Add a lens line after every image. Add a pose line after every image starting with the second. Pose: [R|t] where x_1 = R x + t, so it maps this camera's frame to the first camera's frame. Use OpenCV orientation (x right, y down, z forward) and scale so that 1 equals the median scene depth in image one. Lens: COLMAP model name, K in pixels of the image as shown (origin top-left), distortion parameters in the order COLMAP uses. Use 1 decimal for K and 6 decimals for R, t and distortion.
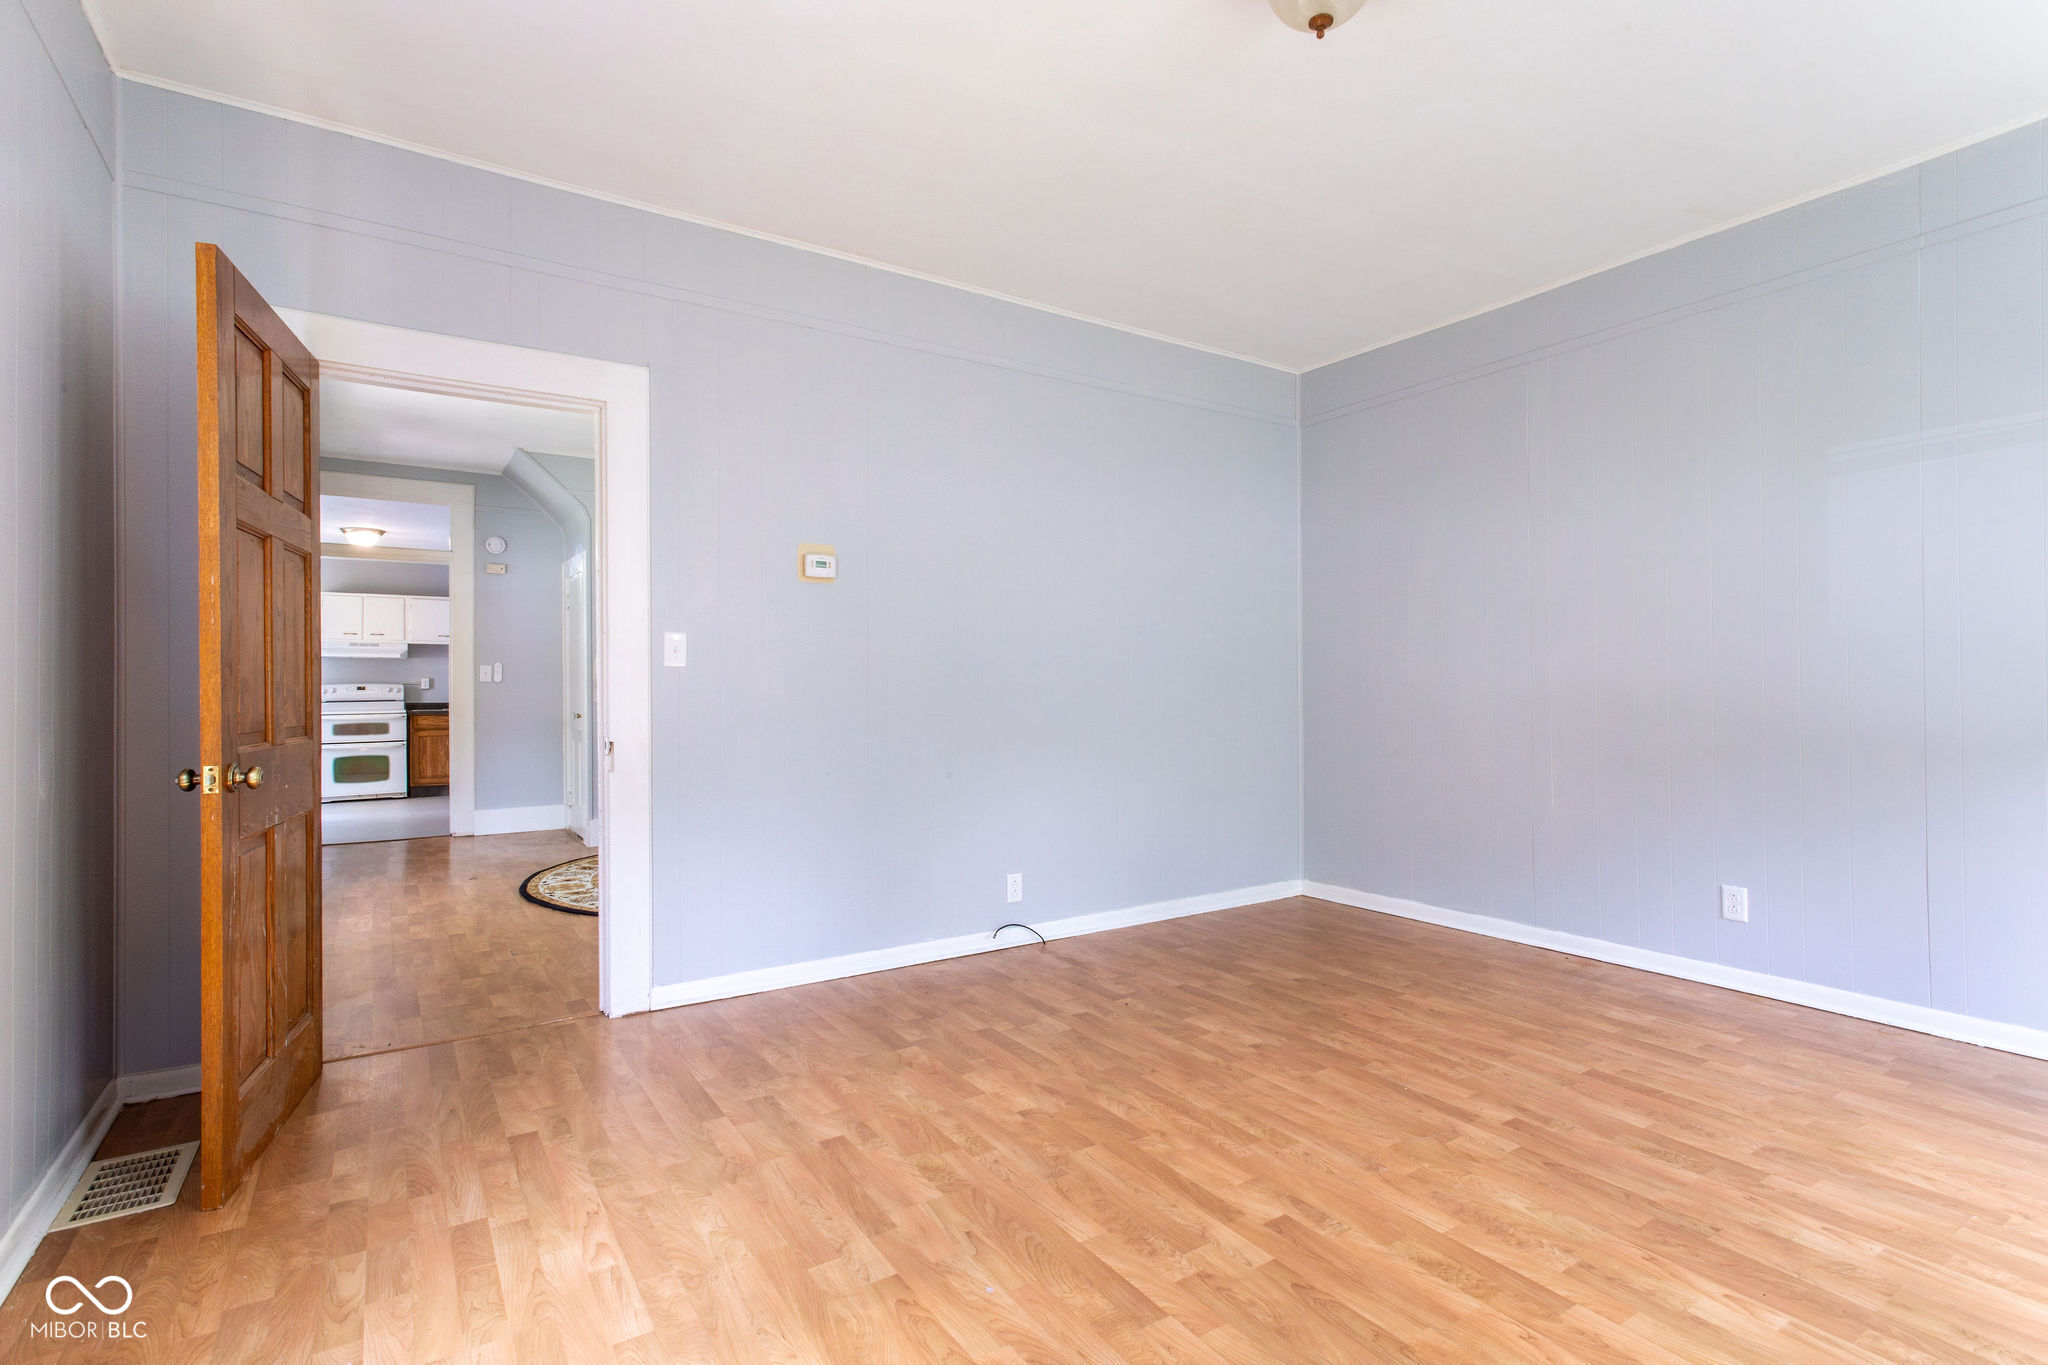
lens RADIAL K [[965.1, 0, 1024.0], [0, 965.1, 682.5], [0, 0, 1]] dist [0.001993, 0.000864]
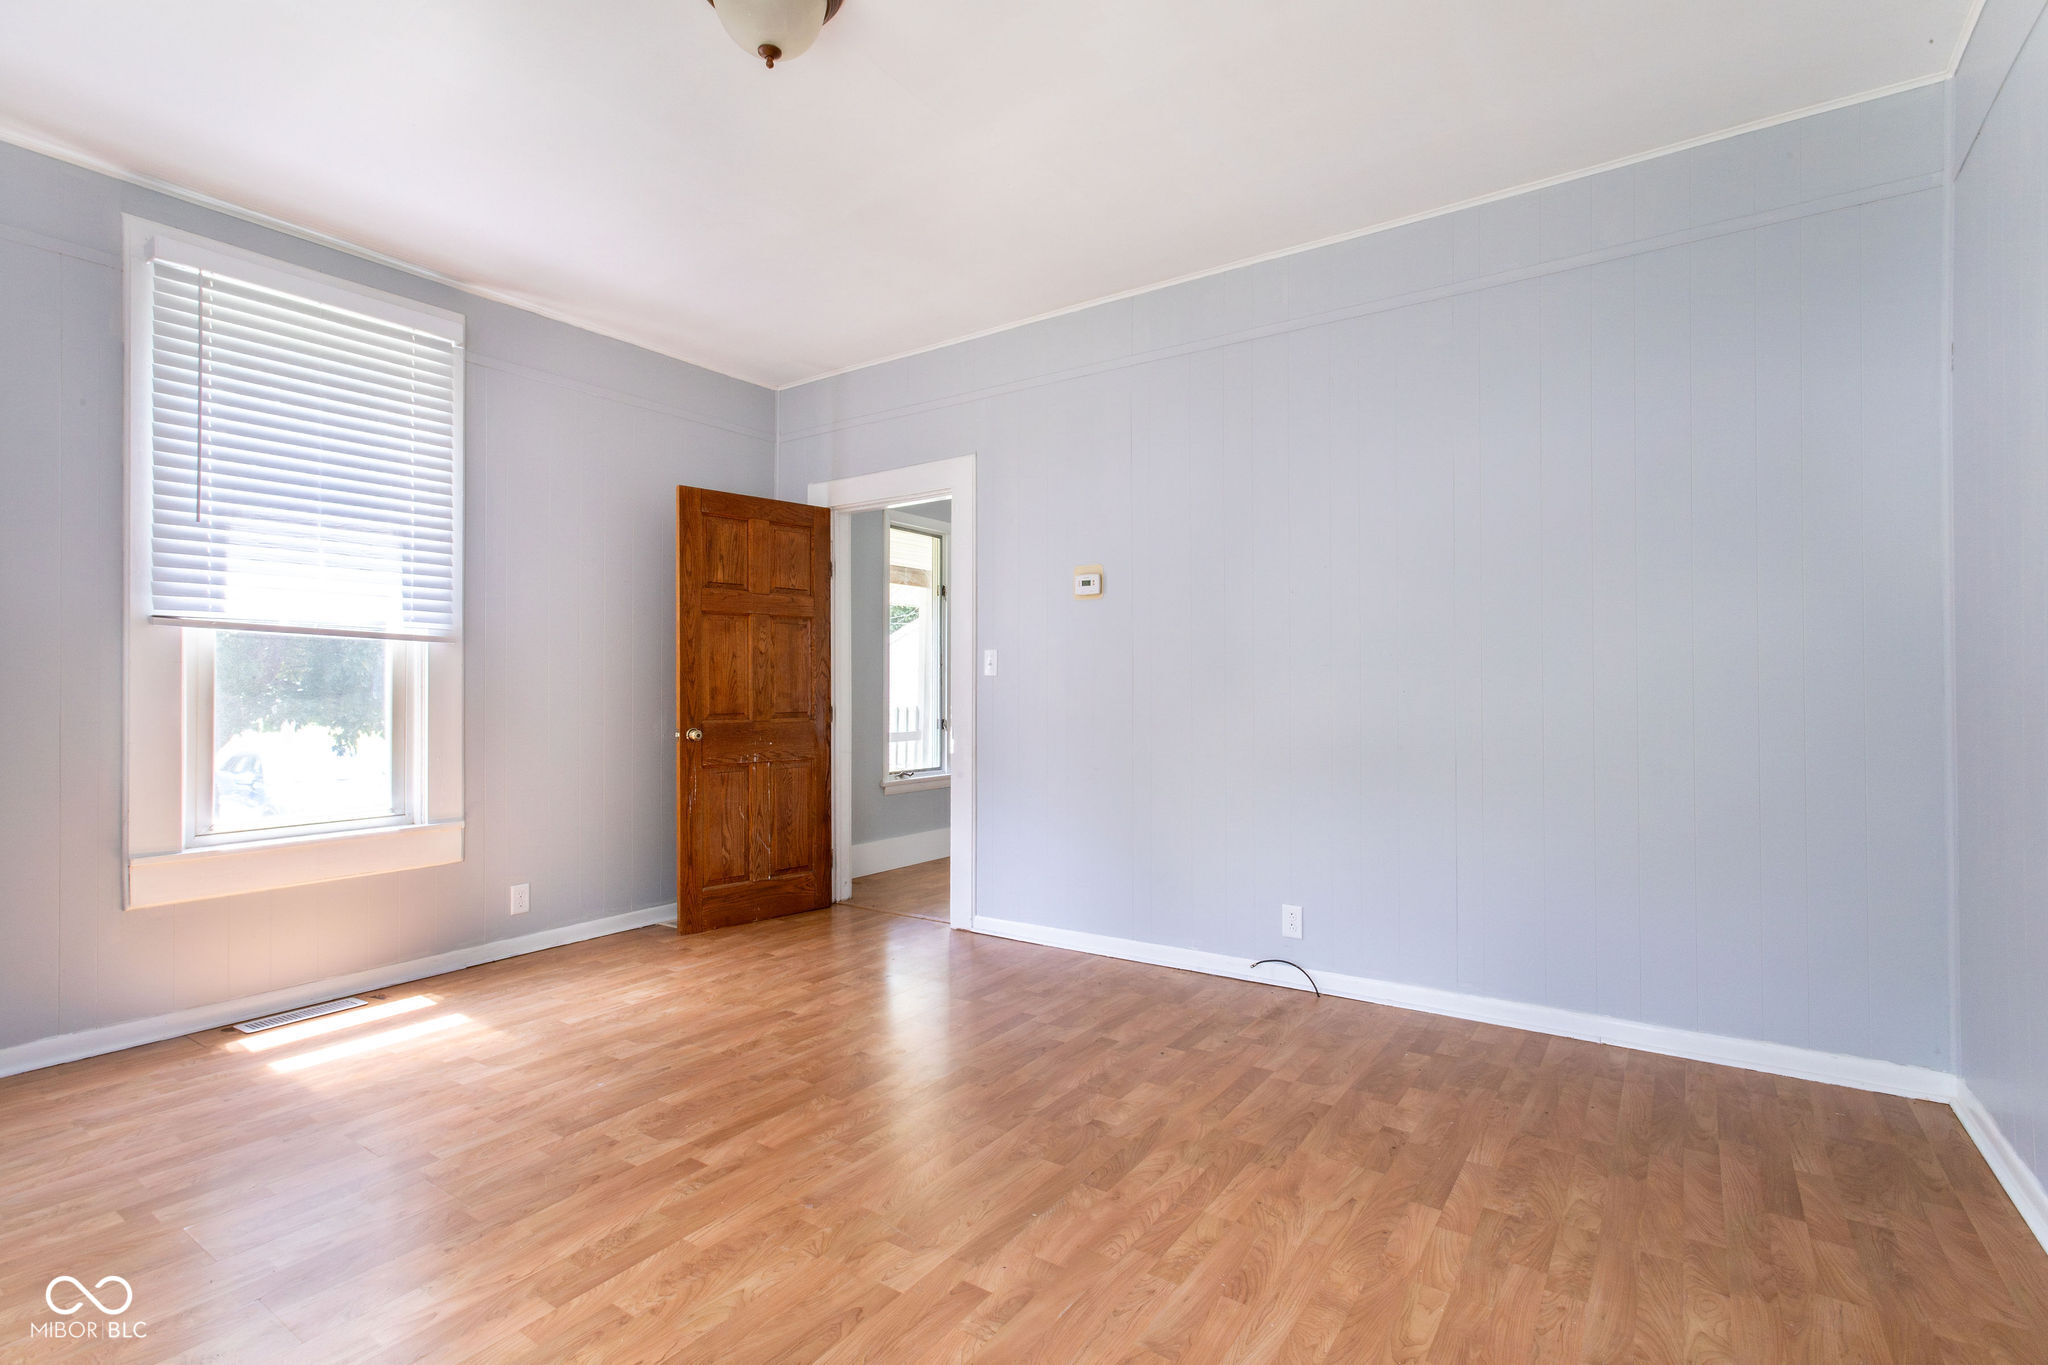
lens RADIAL K [[953.4, 0, 1024.0], [0, 953.4, 682.5], [0, 0, 1]] dist [0.001094, 0.000045]
pose [[0.387558, -0.002001, -0.921843, 0.992204], [0.005209, 0.999986, 0.000019, -0.008347], [0.921830, -0.004809, 0.387563, 0.626522]]
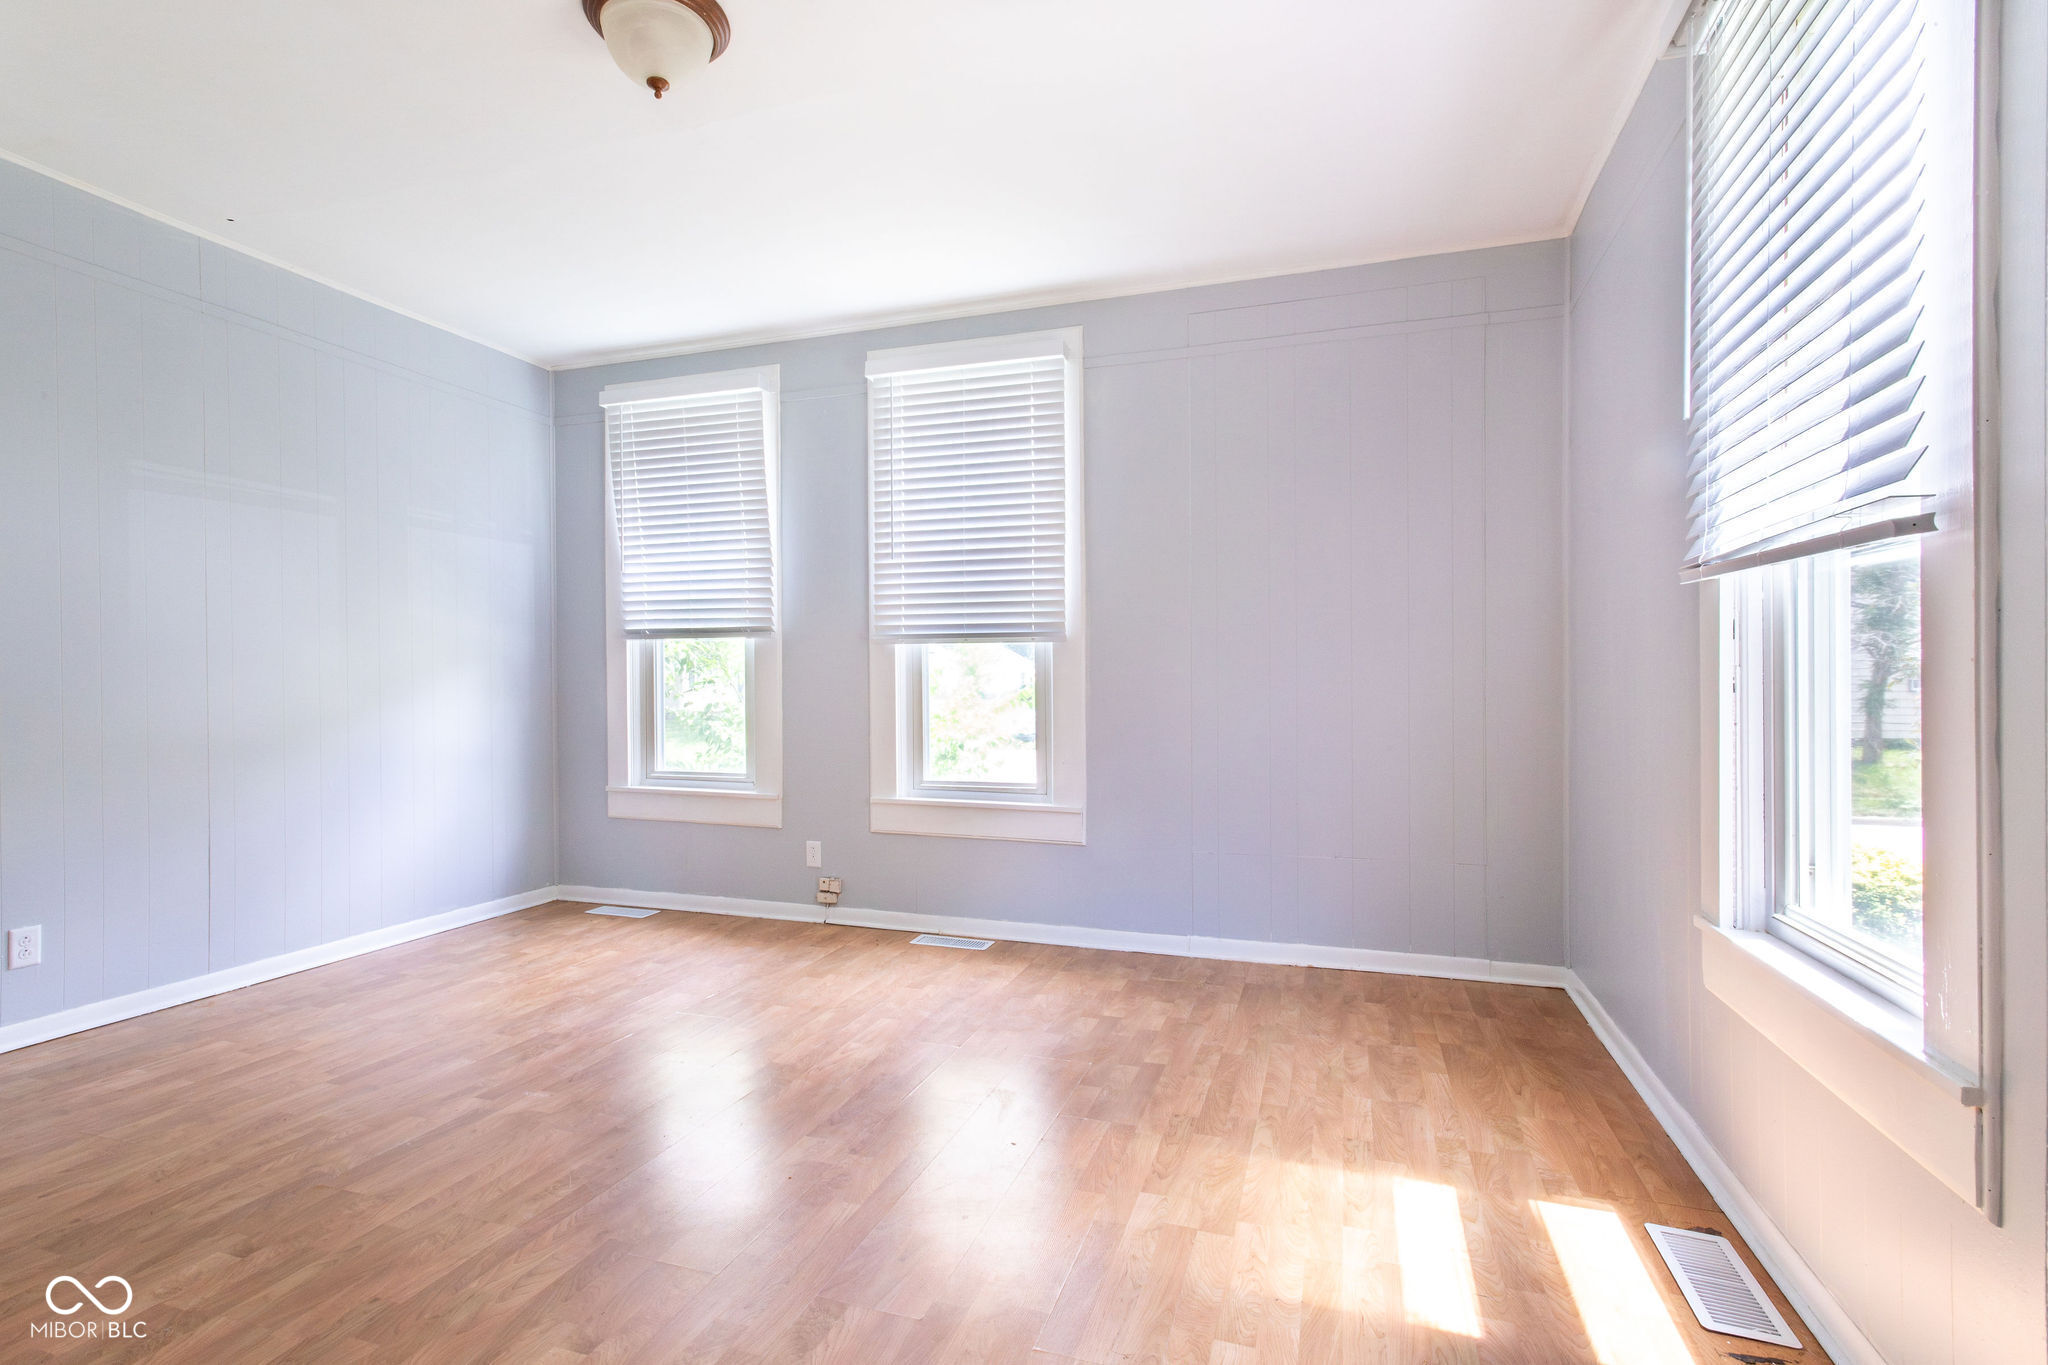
lens RADIAL K [[987.5, 0, 1000.0], [0, 987.5, 686.9], [0, 0, 1]] dist [-0.002317, -0.000546]
pose [[-0.612188, 0.008681, 0.790664, -0.594381], [0.004820, 0.999962, -0.007247, 0.007732], [-0.790697, -0.000626, -0.612207, 1.013348]]
